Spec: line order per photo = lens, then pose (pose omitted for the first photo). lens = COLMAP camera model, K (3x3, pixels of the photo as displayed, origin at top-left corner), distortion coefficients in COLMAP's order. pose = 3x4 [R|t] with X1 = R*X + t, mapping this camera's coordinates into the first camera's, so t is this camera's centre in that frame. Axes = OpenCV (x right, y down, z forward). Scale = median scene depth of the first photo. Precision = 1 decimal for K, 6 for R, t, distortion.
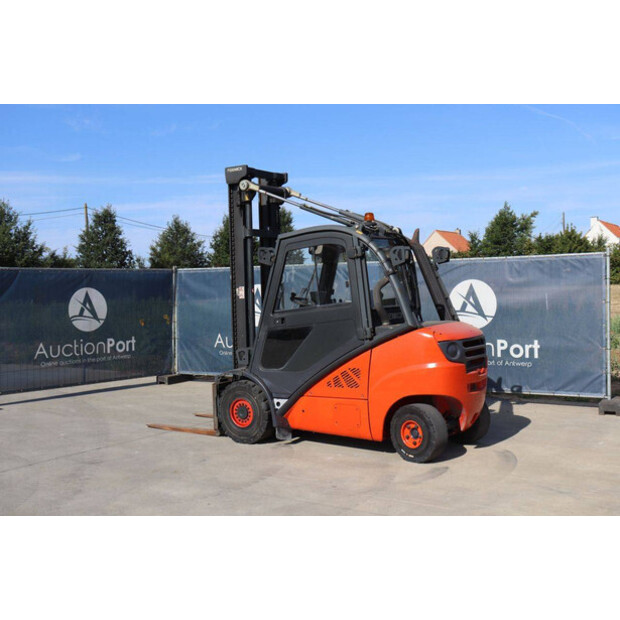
lens RADIAL K [[737.1, 0, 299.2], [0, 737.1, 309.3], [0, 0, 1]] dist [0.010337, 0.046504]
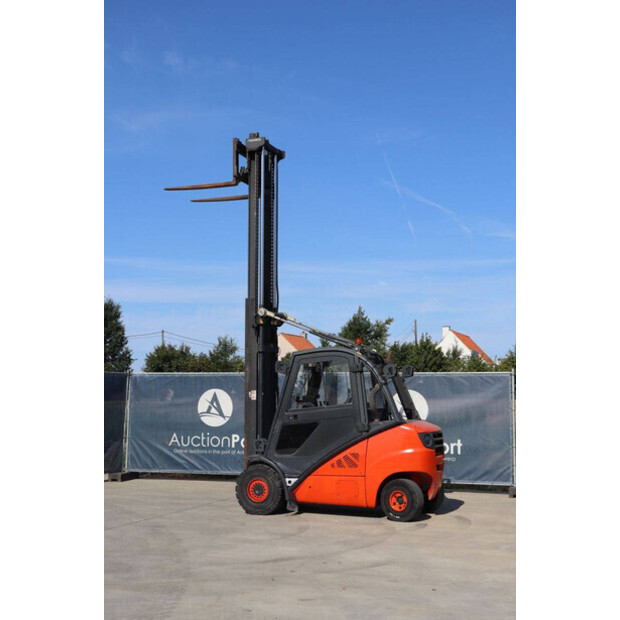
lens RADIAL K [[869.3, 0, 310.0], [0, 869.3, 310.0], [0, 0, 1]] dist [0.095943, 0.017383]
pose [[0.972805, 0.048328, 0.226526, -0.349090], [-0.019073, 0.991383, -0.129598, 0.026034], [-0.230838, 0.121754, 0.965345, -0.517162]]
